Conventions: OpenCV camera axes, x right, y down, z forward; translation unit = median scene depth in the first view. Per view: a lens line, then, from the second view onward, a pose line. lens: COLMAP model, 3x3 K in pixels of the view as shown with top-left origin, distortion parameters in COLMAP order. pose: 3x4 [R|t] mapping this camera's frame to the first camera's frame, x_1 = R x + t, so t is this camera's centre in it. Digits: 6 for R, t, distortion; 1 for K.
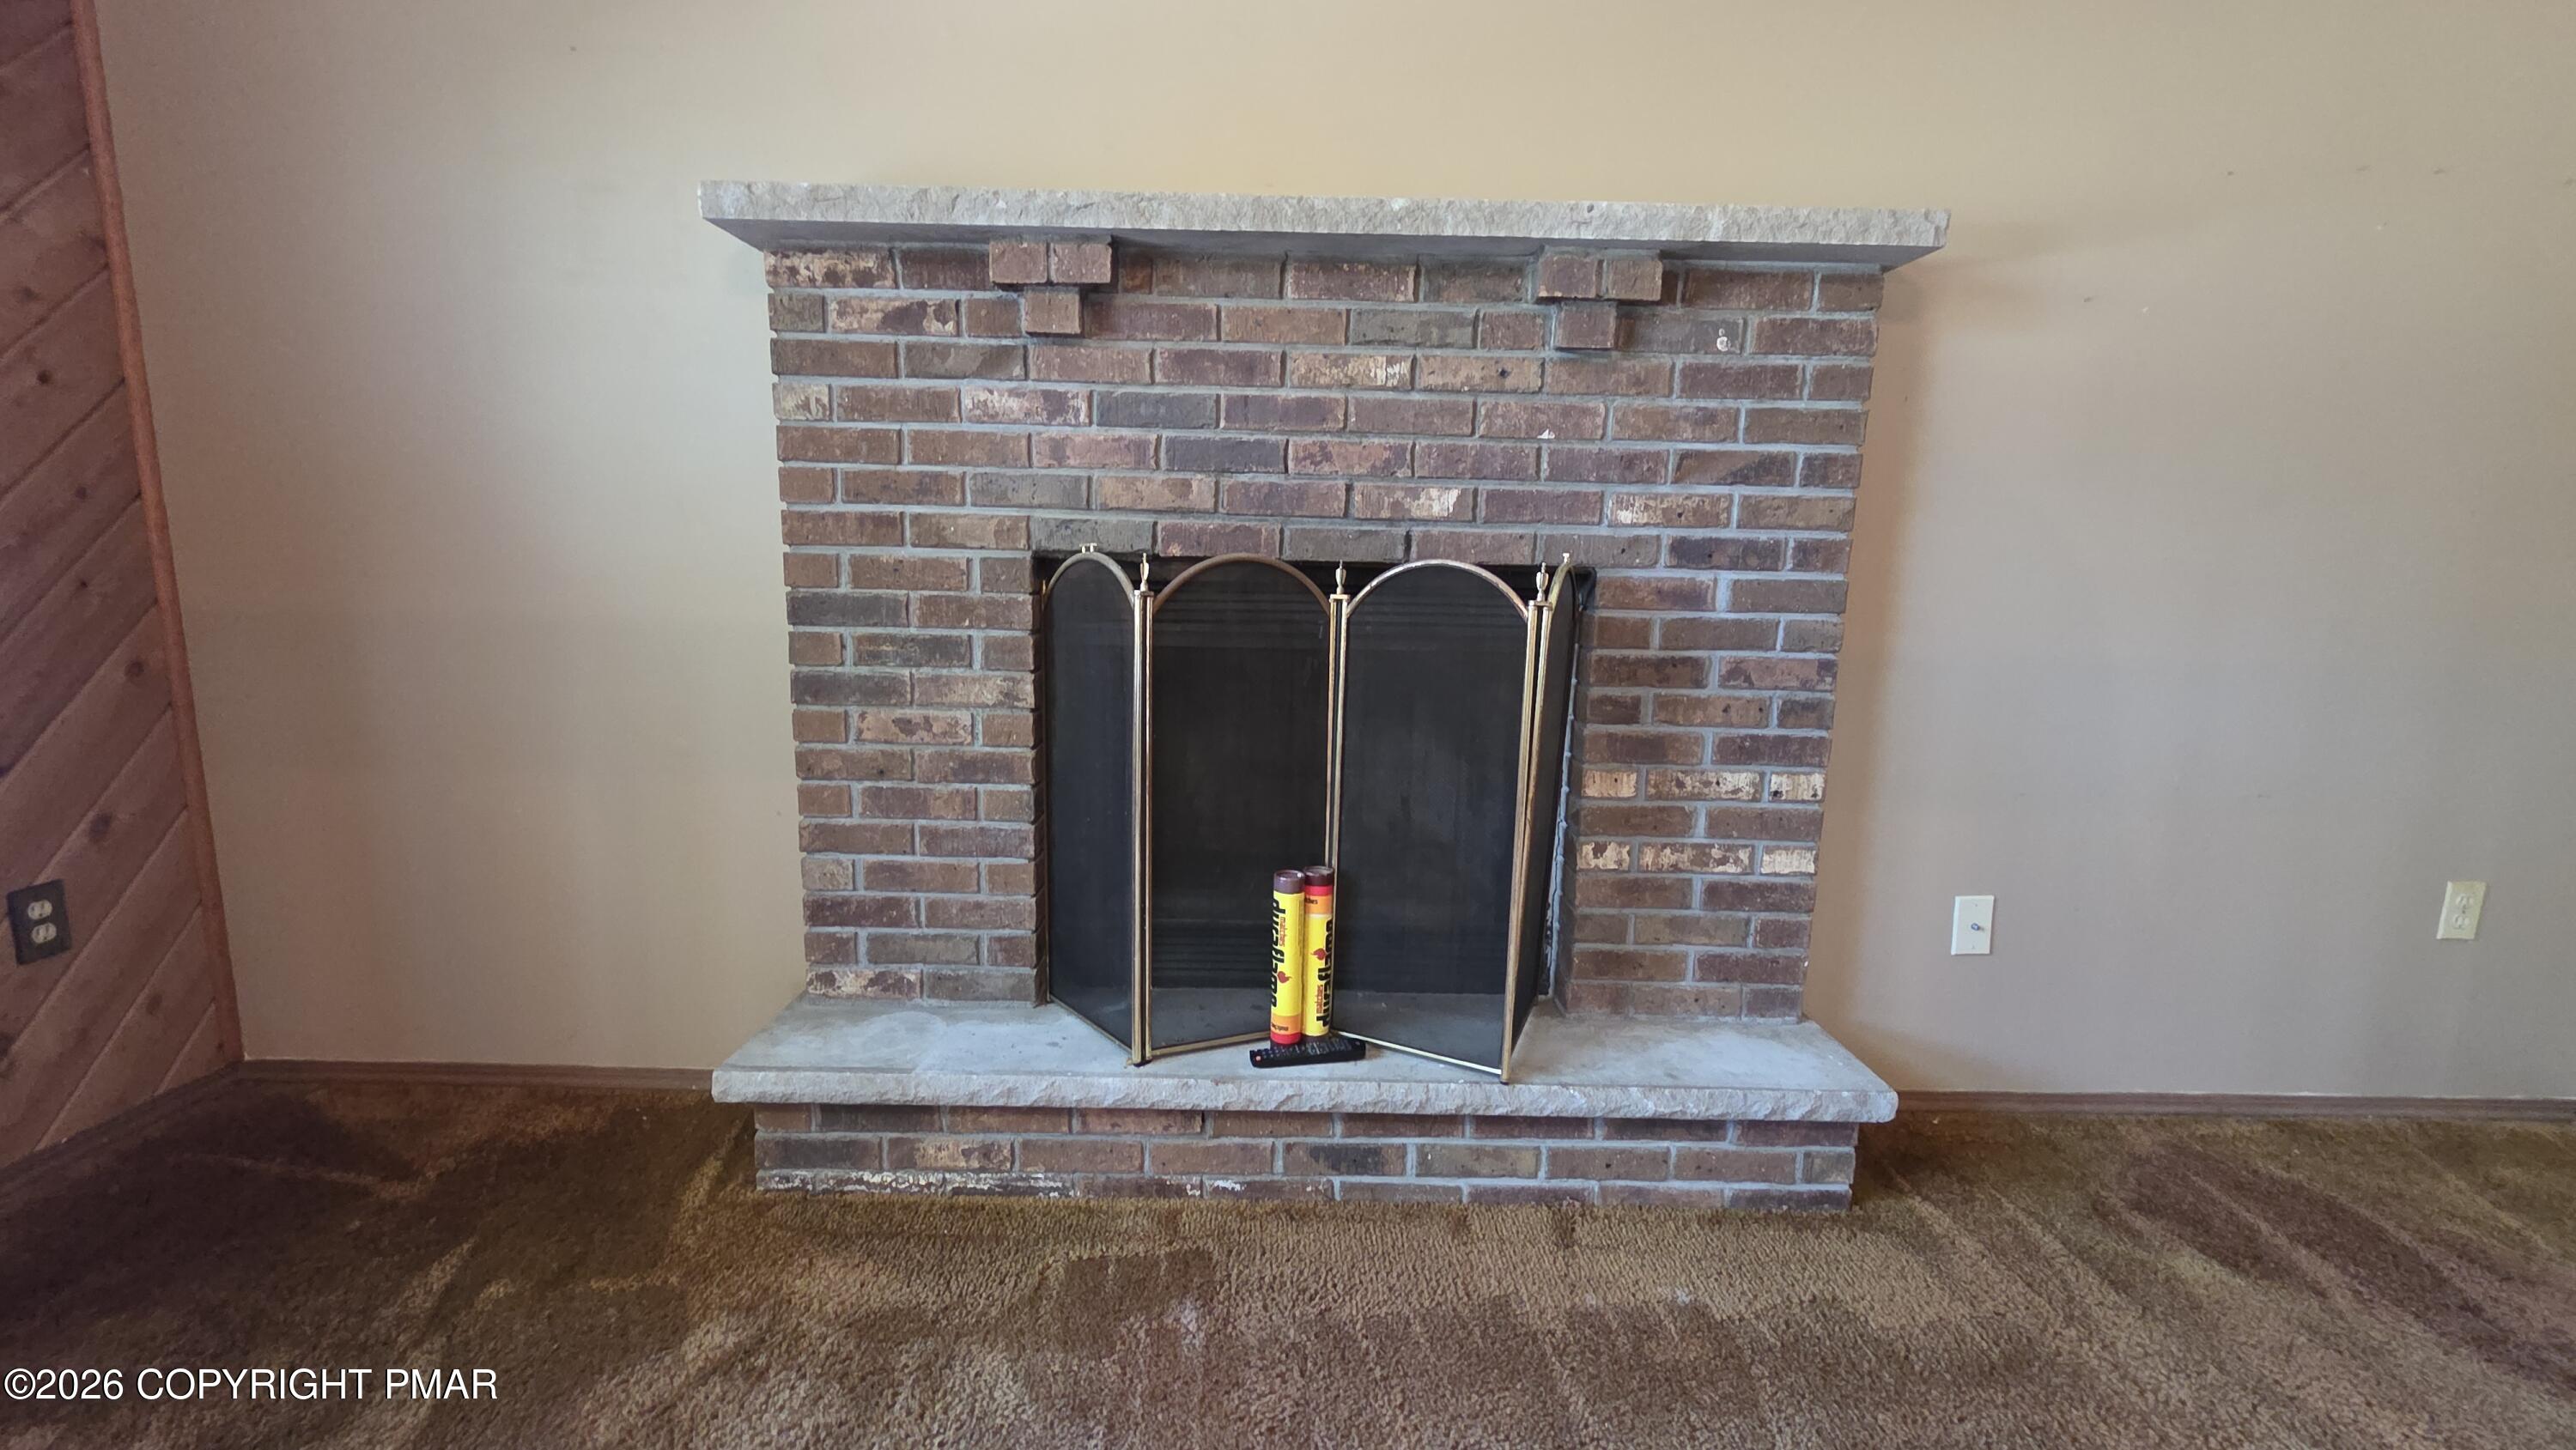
lens RADIAL K [[1057.8, 0, 1288.0], [0, 1057.8, 725.0], [0, 0, 1]] dist [-0.000406, 0.000487]
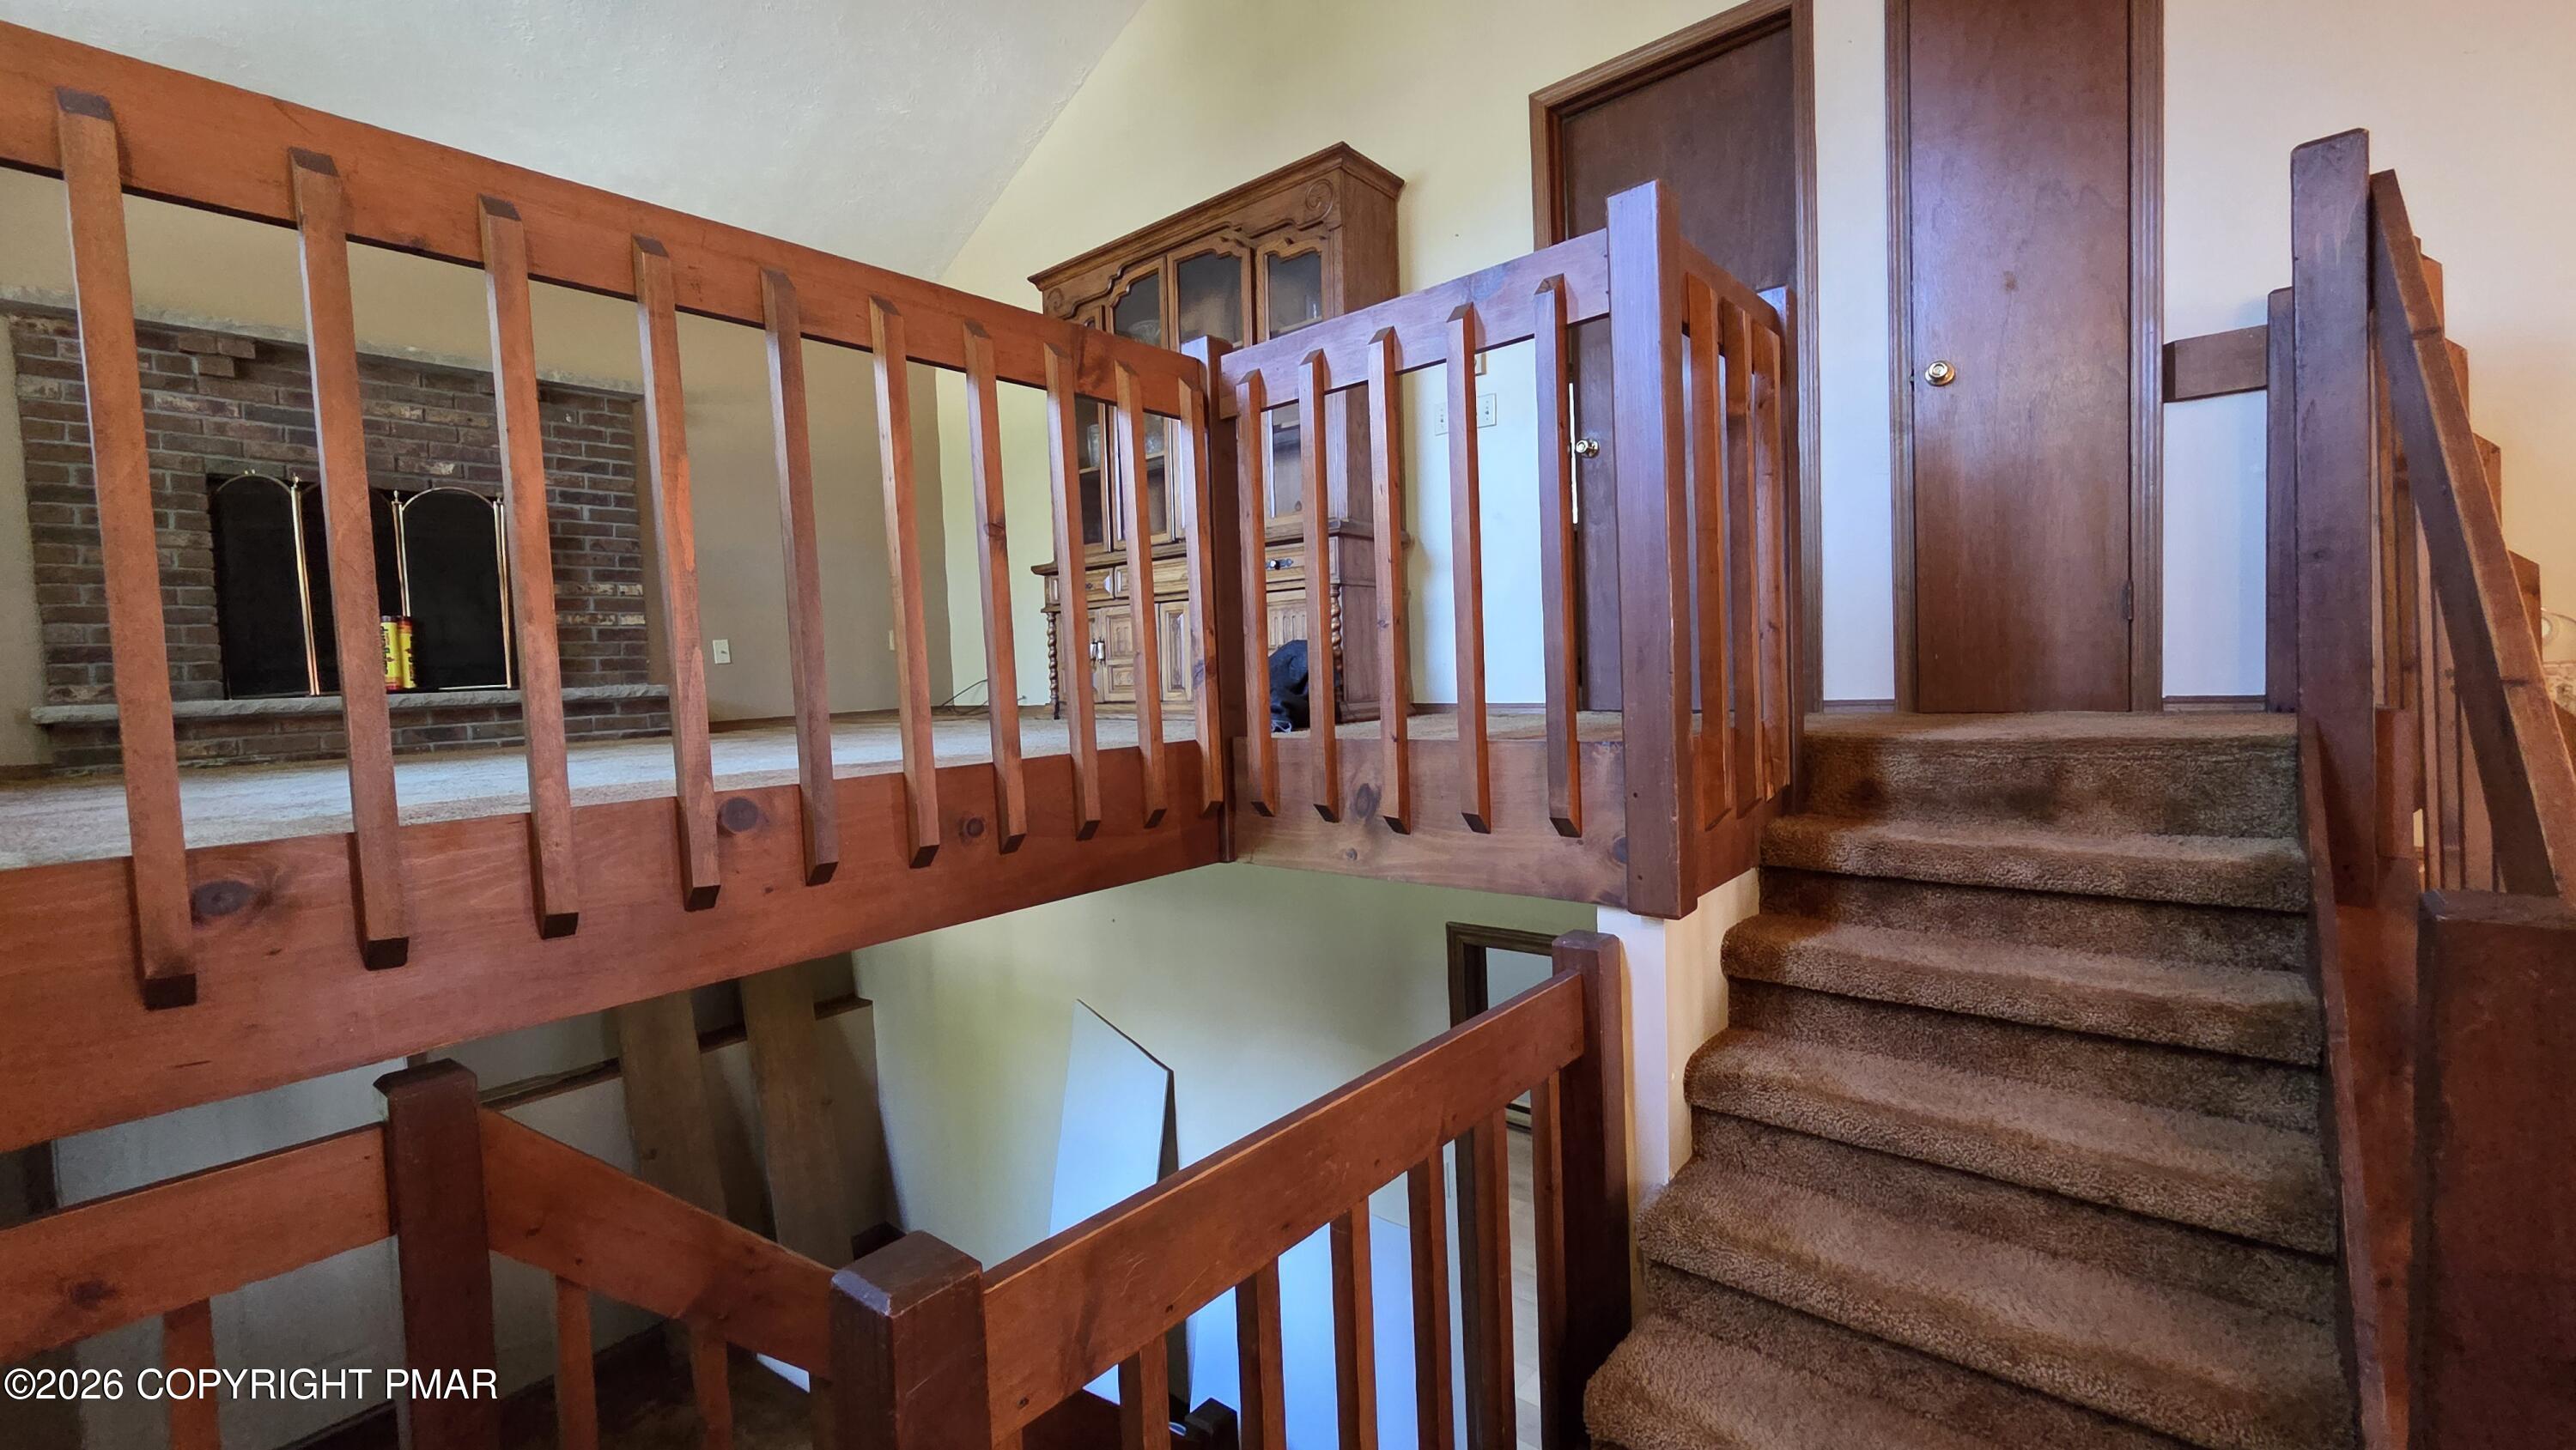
lens RADIAL K [[1057.8, 0, 1288.0], [0, 1057.8, 725.0], [0, 0, 1]] dist [-0.000406, 0.000487]
pose [[0.657470, -0.087677, 0.748362, -0.452764], [0.165516, 0.985753, -0.029924, 0.763090], [-0.735077, 0.143540, 0.662615, -1.947401]]
